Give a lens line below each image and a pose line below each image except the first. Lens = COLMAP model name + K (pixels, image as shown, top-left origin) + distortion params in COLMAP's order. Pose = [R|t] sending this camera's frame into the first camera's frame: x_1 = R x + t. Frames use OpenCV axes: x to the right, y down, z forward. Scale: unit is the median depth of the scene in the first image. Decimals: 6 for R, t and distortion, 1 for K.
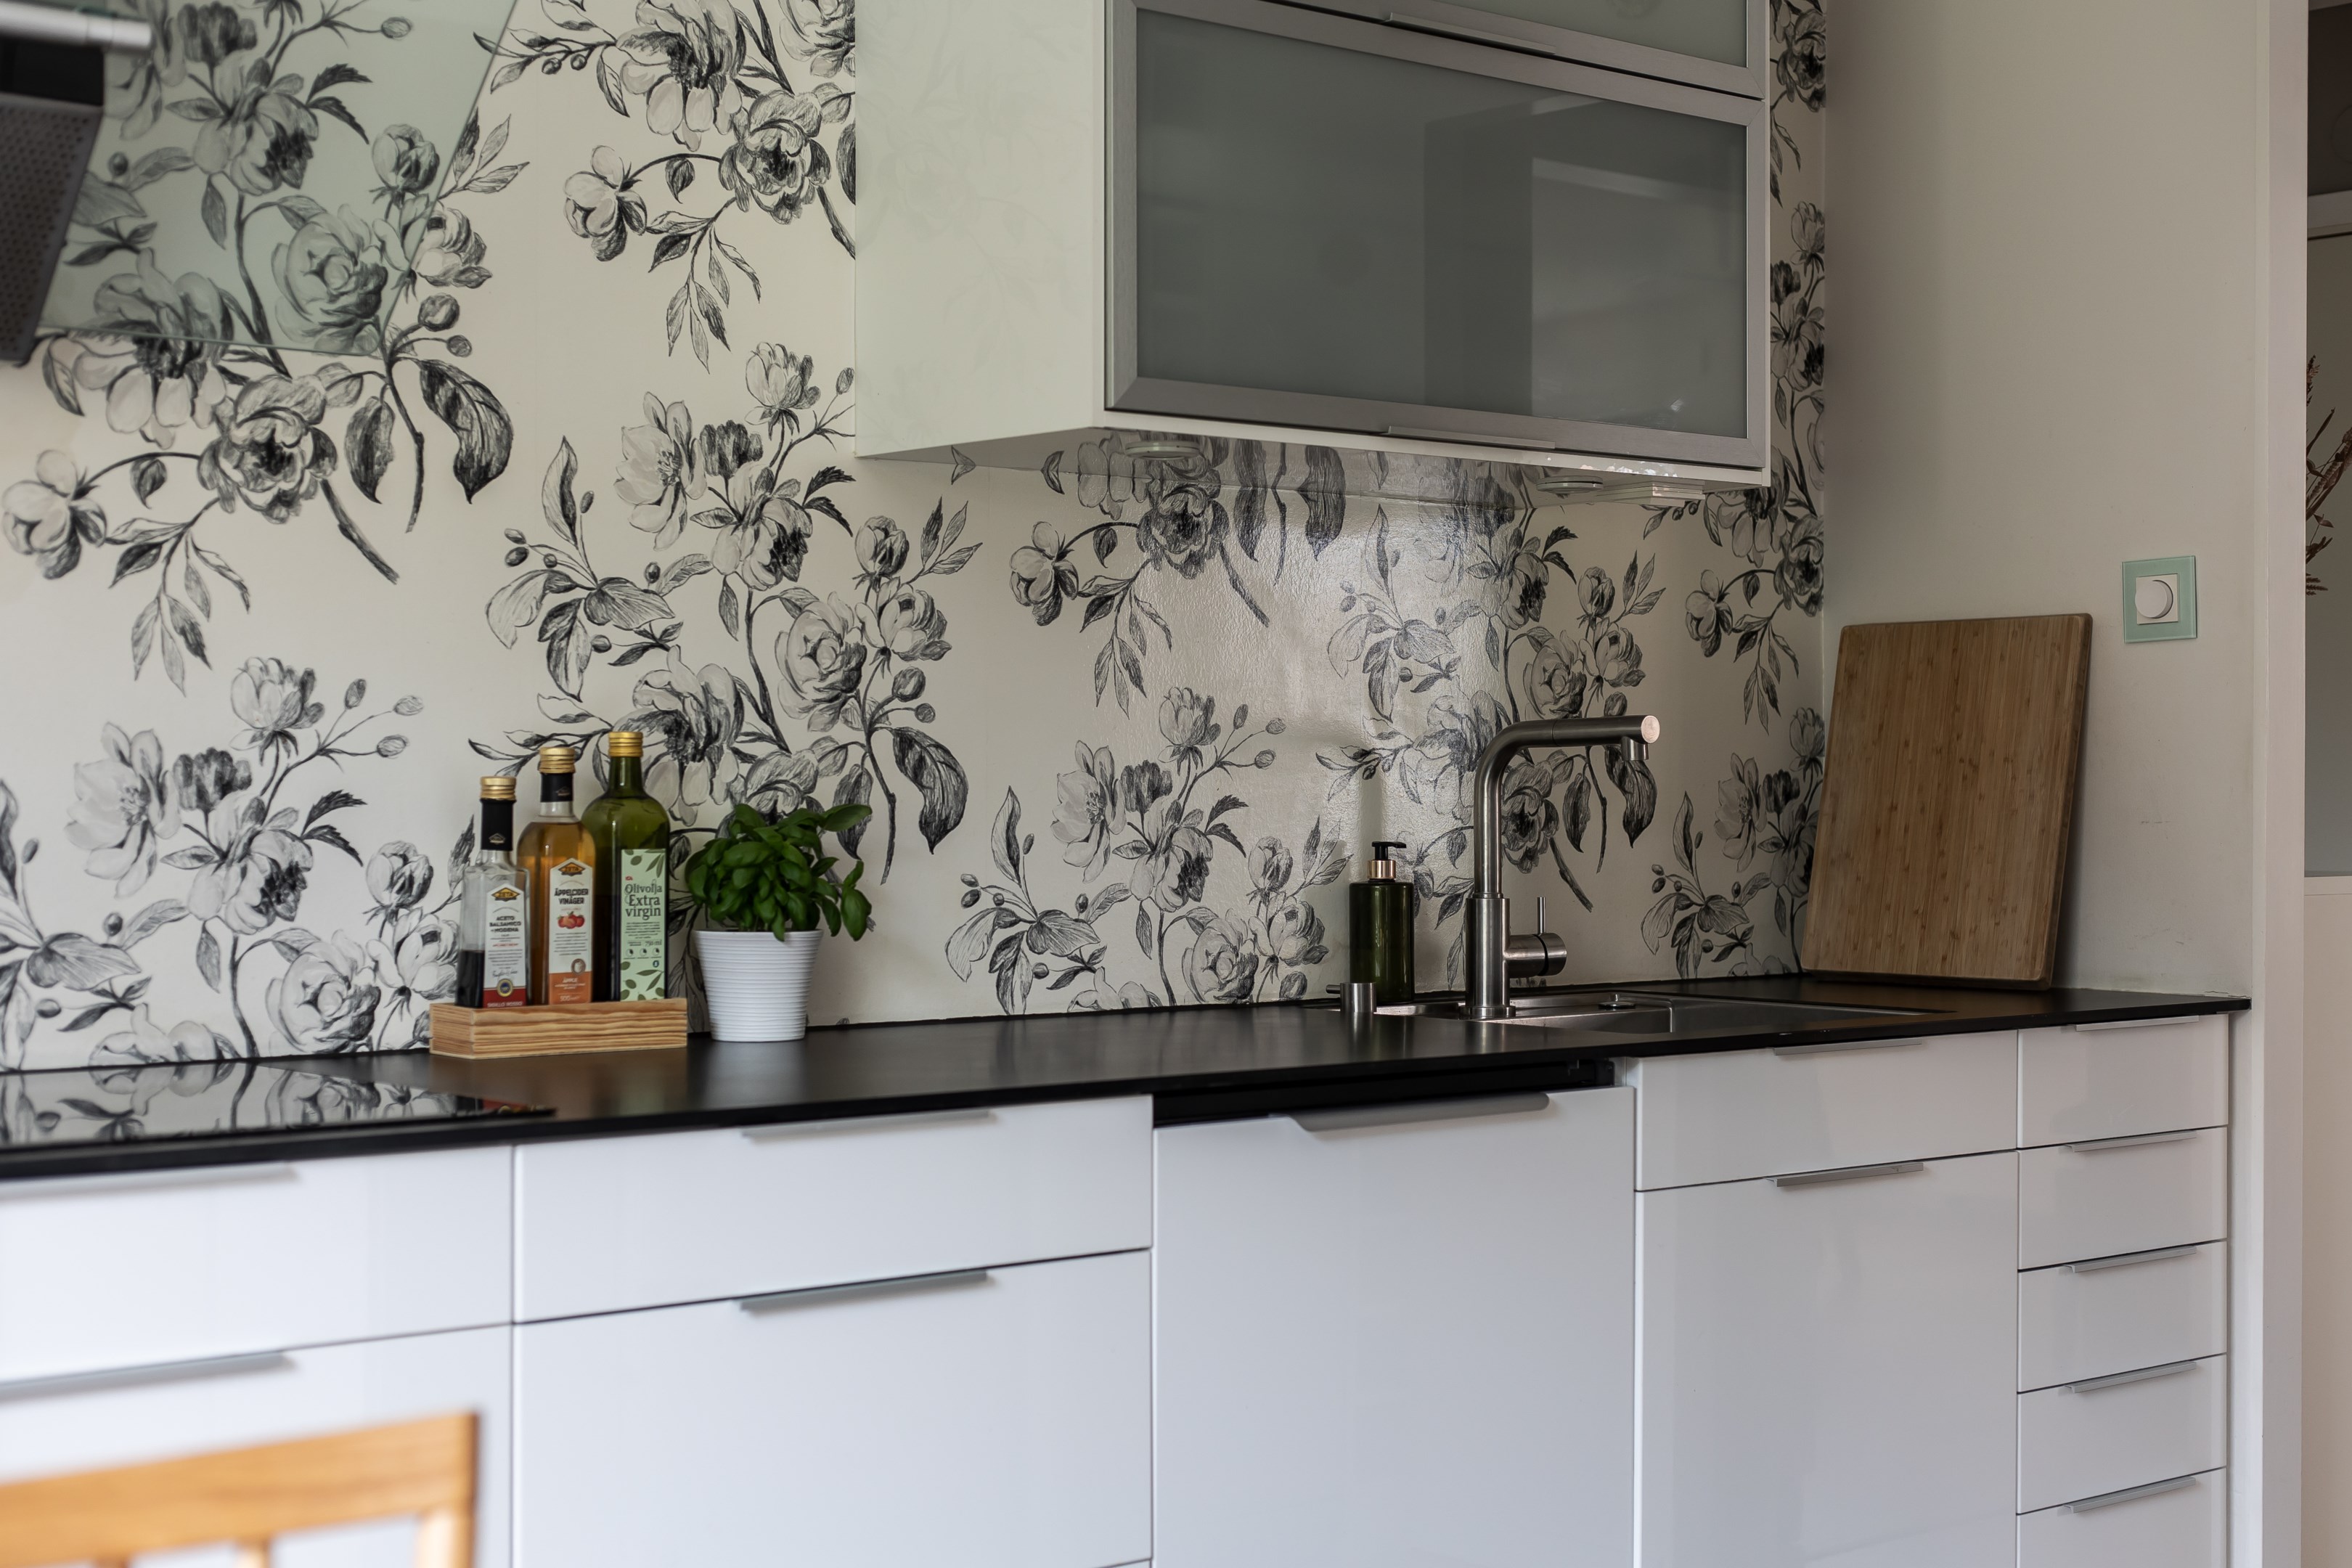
lens RADIAL K [[3266.1, 0, 1174.0], [0, 3266.1, 790.2], [0, 0, 1]] dist [-0.023921, 0.000000]
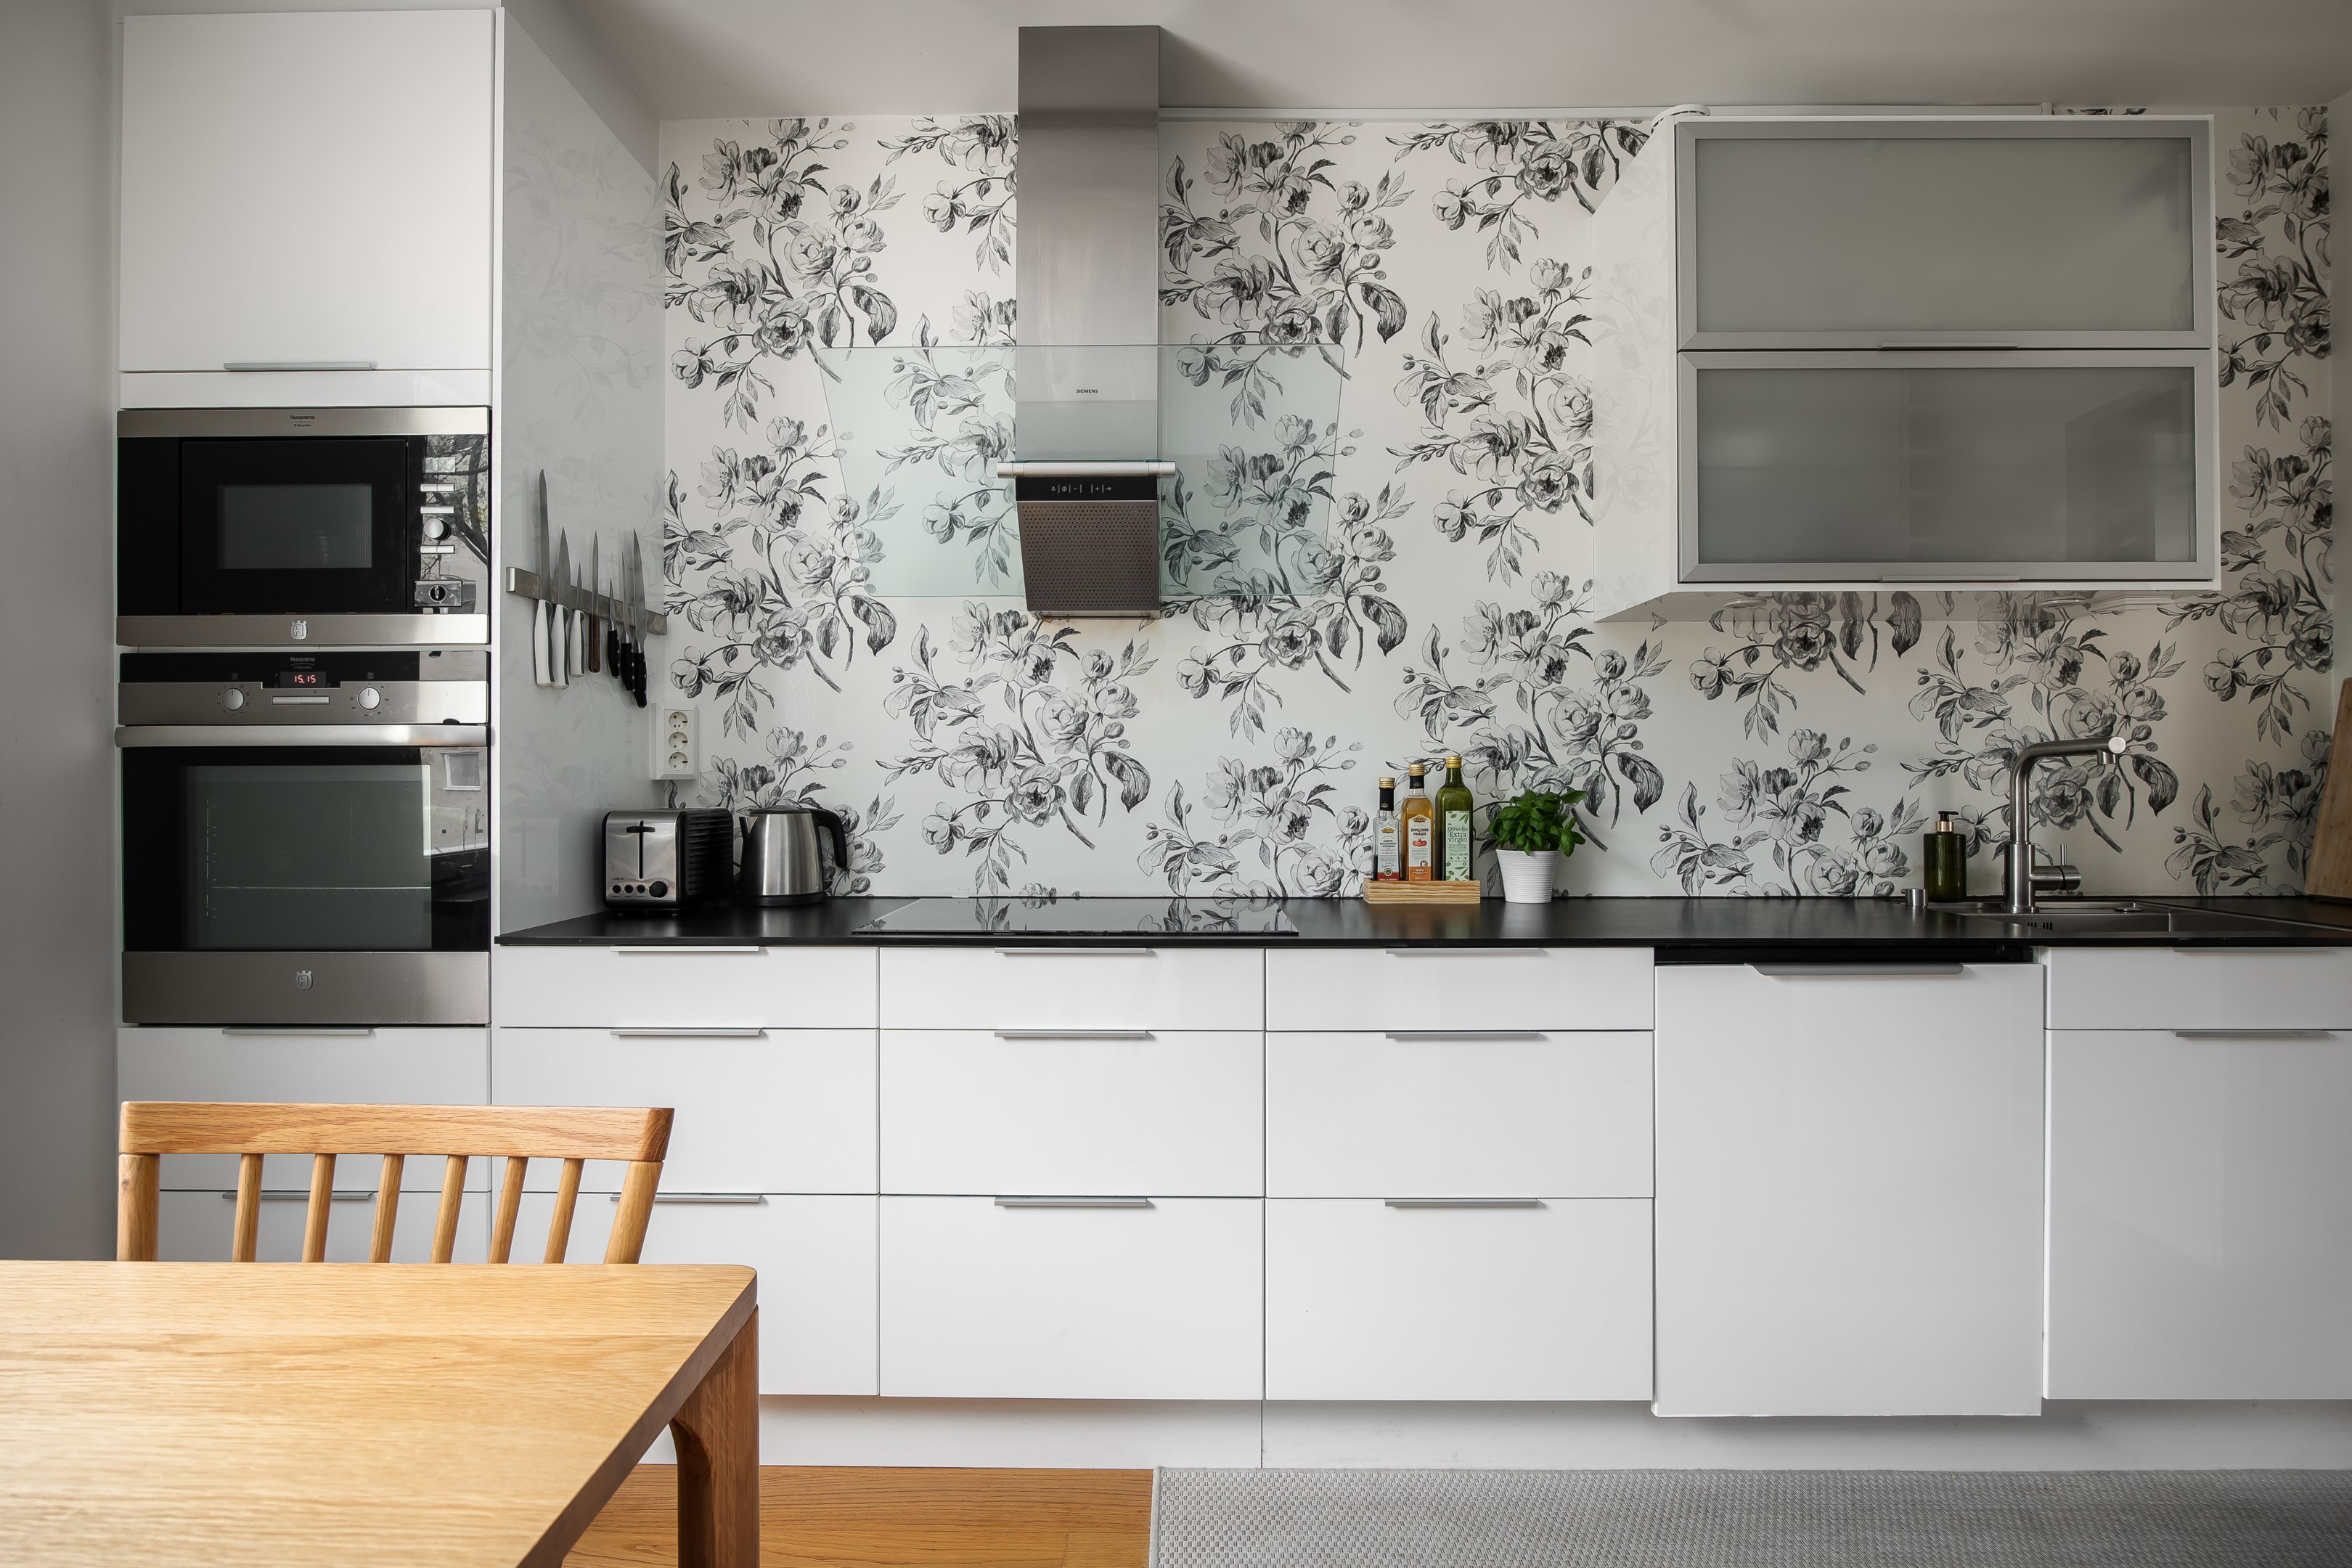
lens RADIAL K [[1308.2, 0, 1182.0], [0, 1308.2, 774.4], [0, 0, 1]] dist [-0.020985, -0.001282]
pose [[0.753636, -0.007506, -0.657249, 0.252457], [0.001887, 0.999955, -0.009257, 0.001538], [0.657289, 0.005736, 0.753617, 0.210740]]
